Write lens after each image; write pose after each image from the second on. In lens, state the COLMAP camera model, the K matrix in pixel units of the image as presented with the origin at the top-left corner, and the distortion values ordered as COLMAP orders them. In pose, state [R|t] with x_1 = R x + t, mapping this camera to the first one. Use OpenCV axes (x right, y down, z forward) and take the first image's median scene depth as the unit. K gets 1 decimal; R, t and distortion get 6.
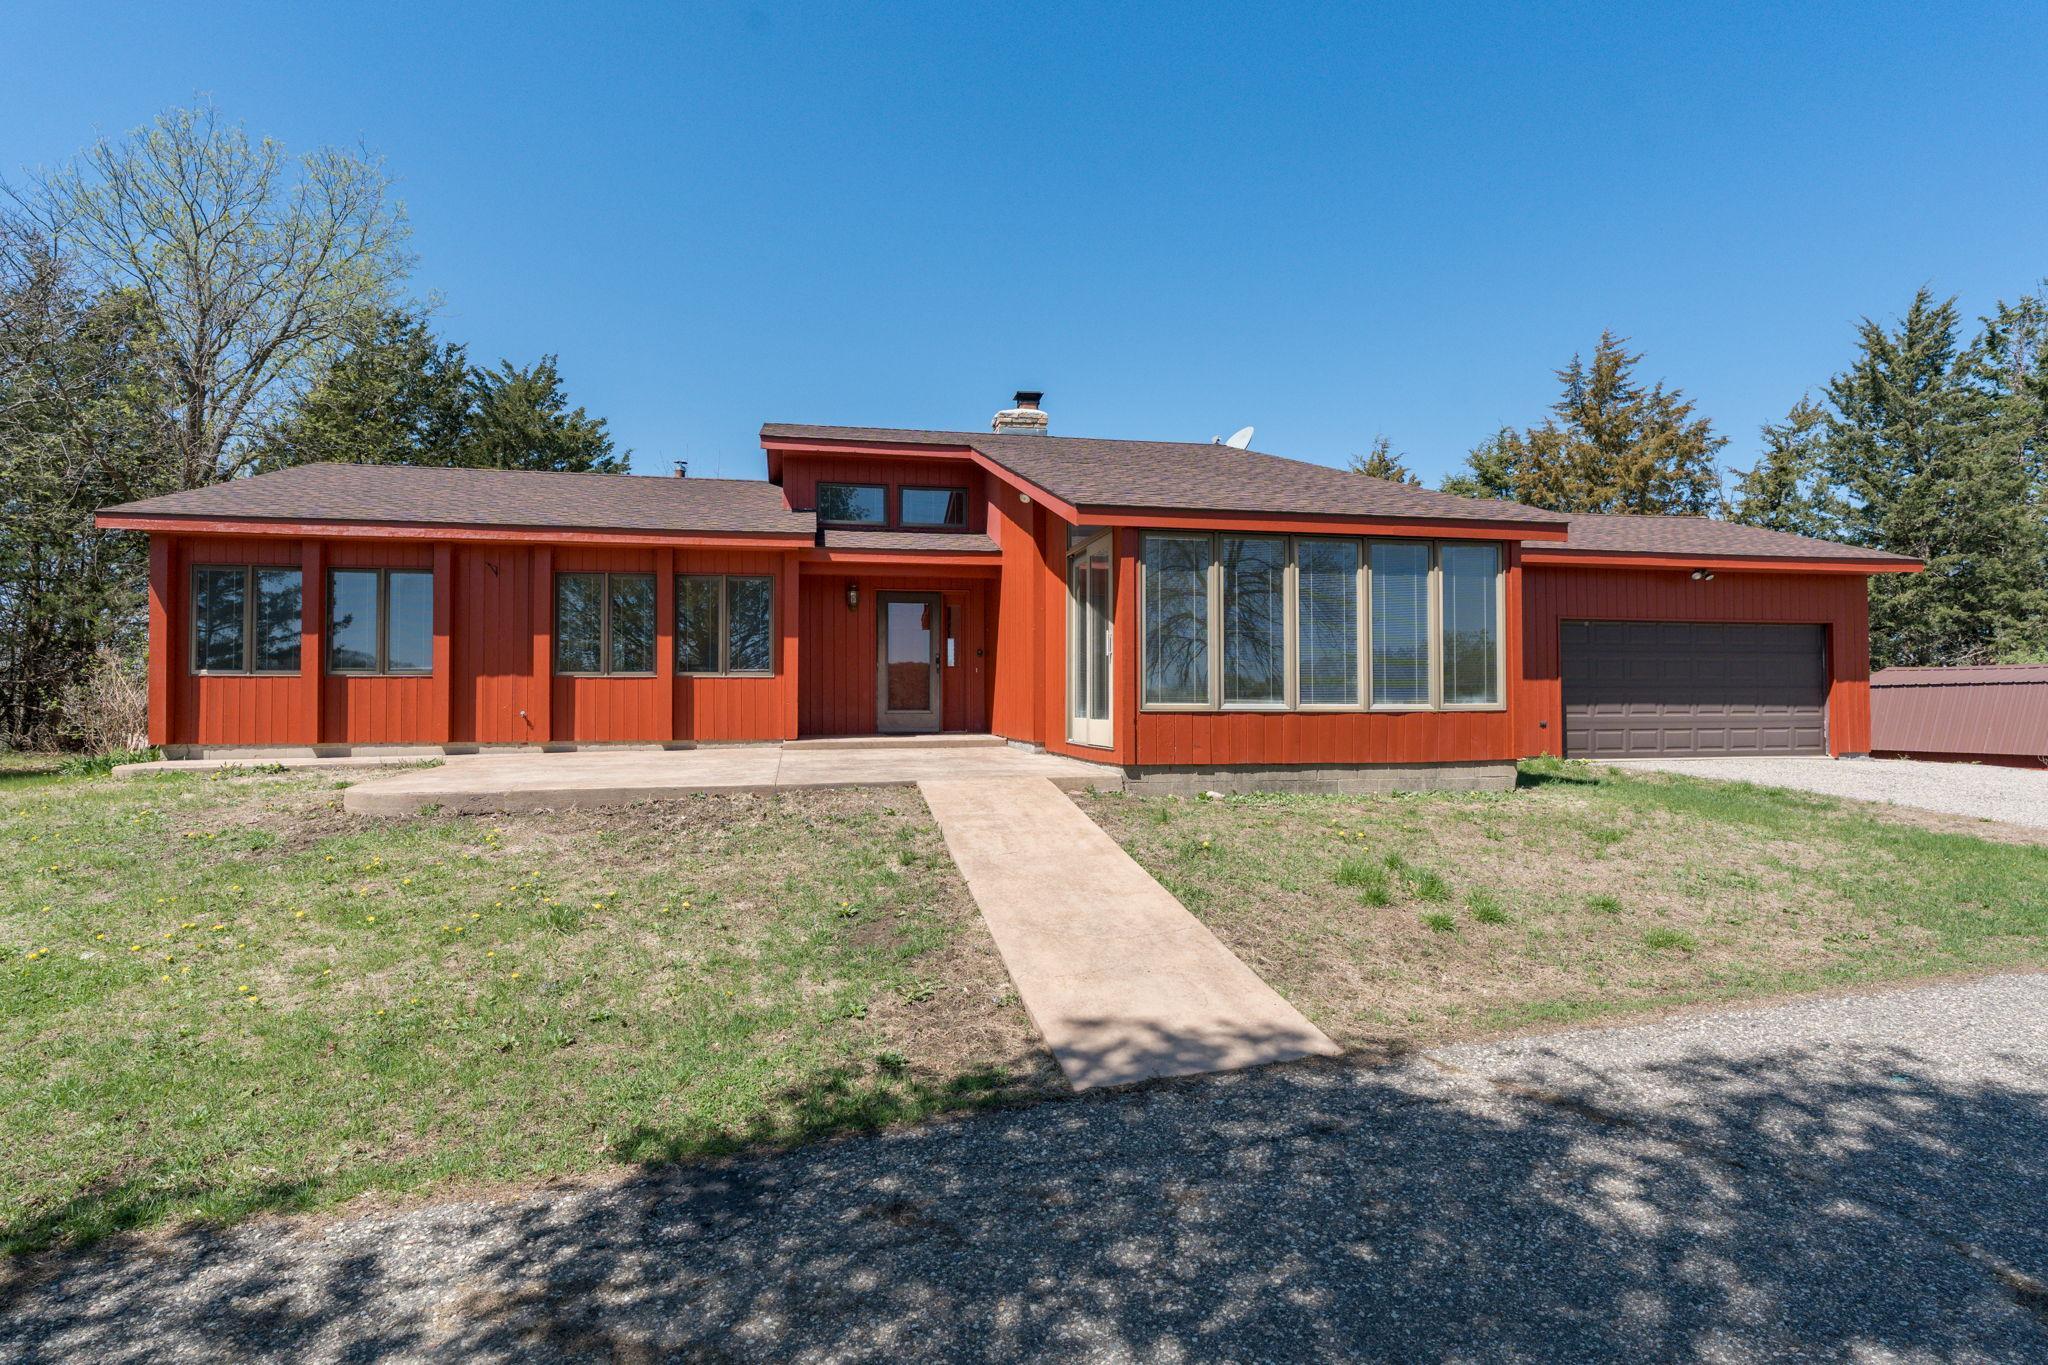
lens RADIAL K [[924.1, 0, 1024.0], [0, 924.1, 682.5], [0, 0, 1]] dist [-0.017126, 0.003705]
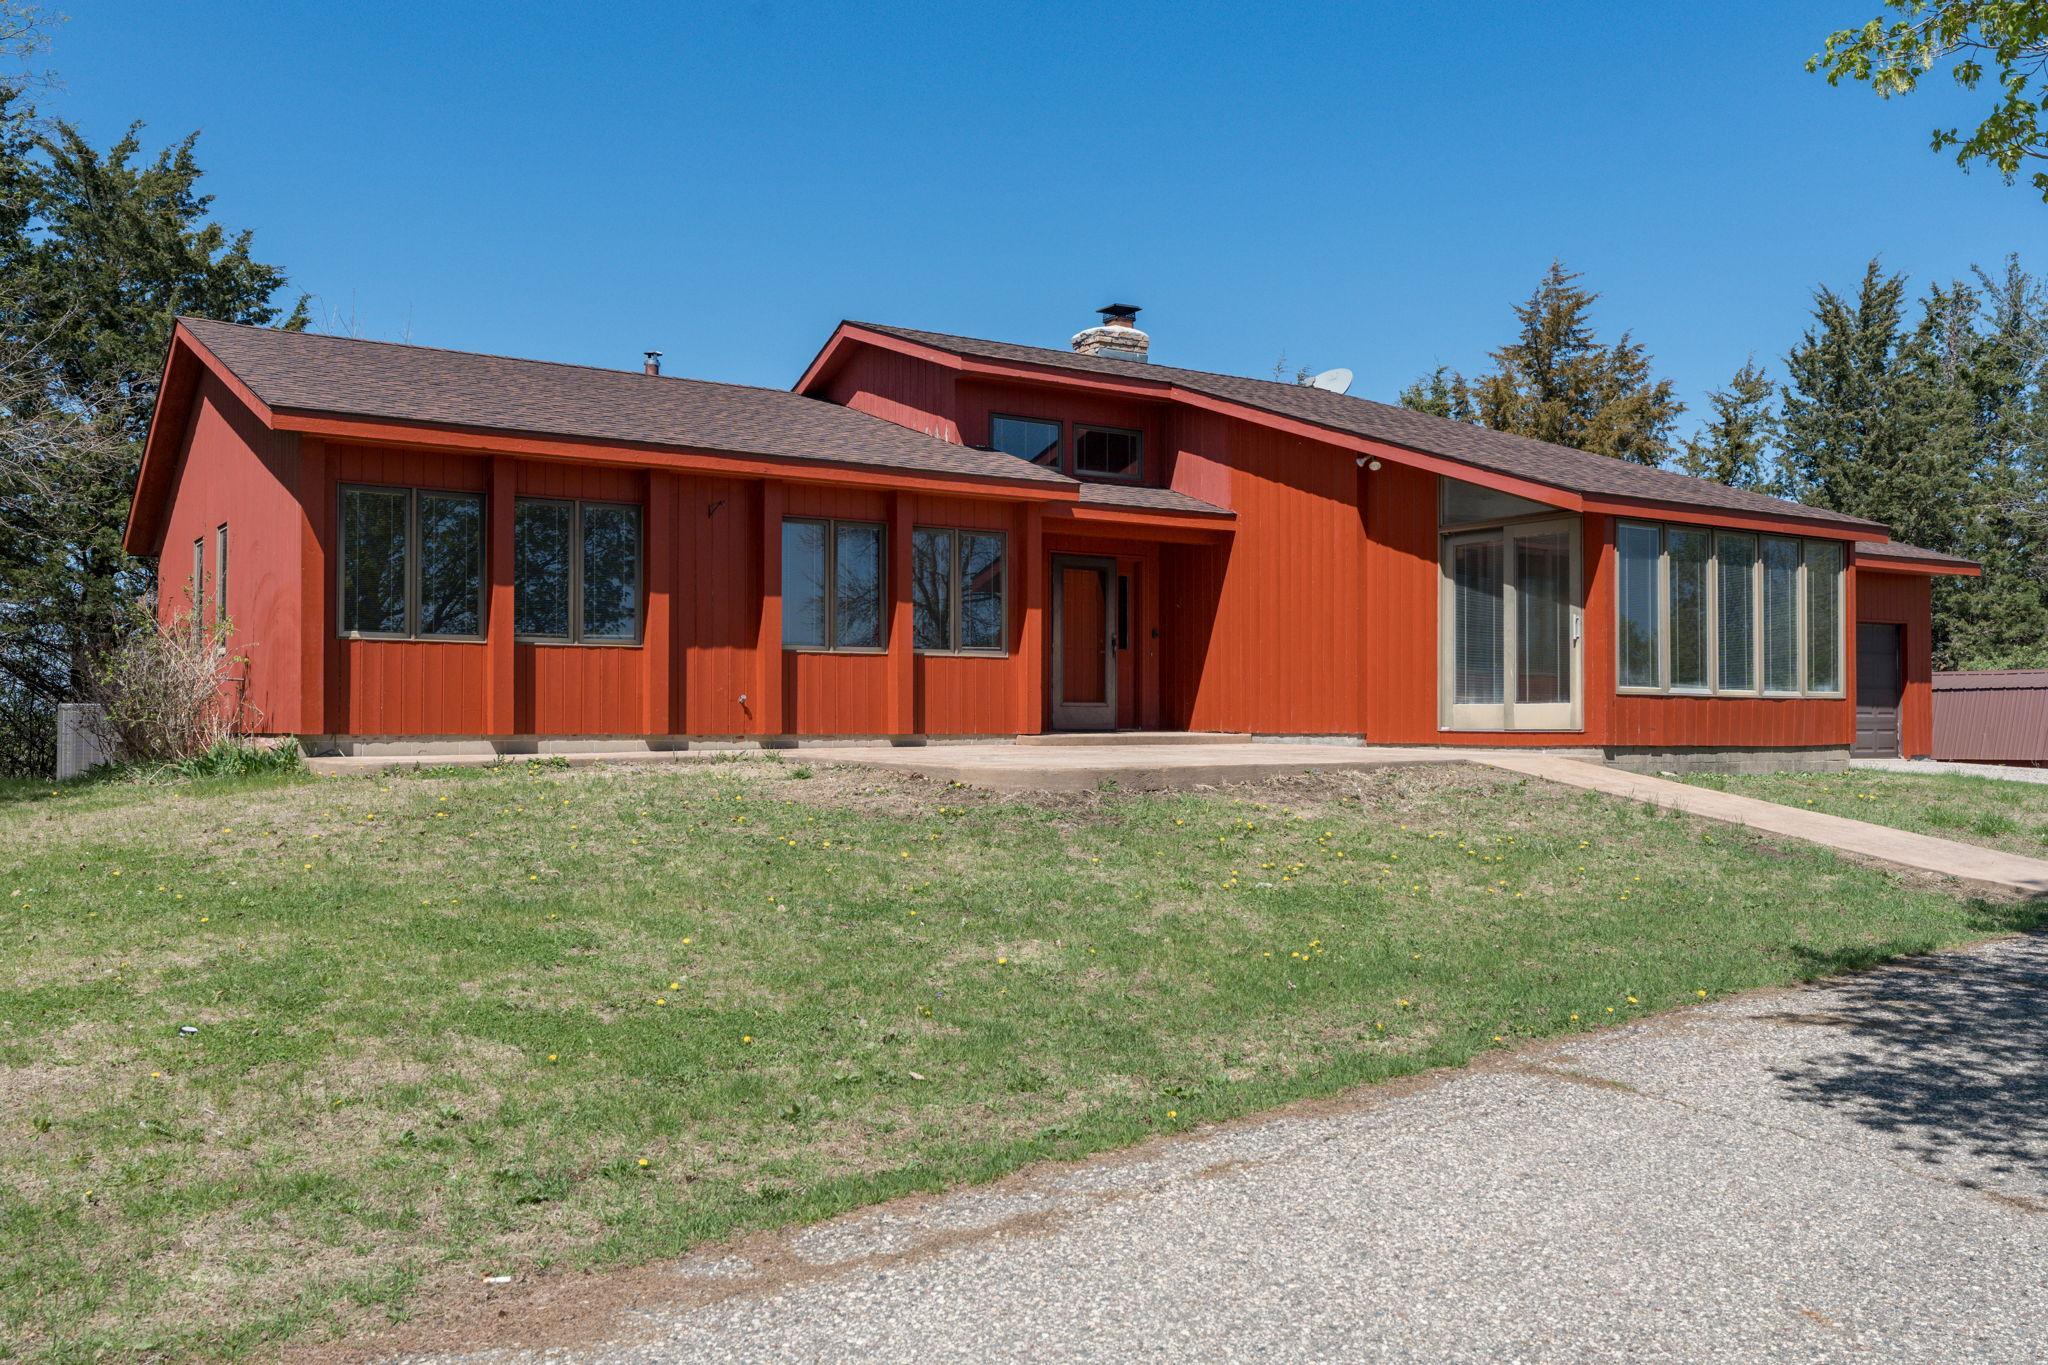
lens RADIAL K [[1438.6, 0, 1029.9], [0, 1438.6, 681.1], [0, 0, 1]] dist [-0.030996, 0.013607]
pose [[0.946196, 0.013140, 0.323328, -0.571892], [-0.012100, 0.999913, -0.005228, 0.018633], [-0.323368, 0.001034, 0.946273, -0.171484]]
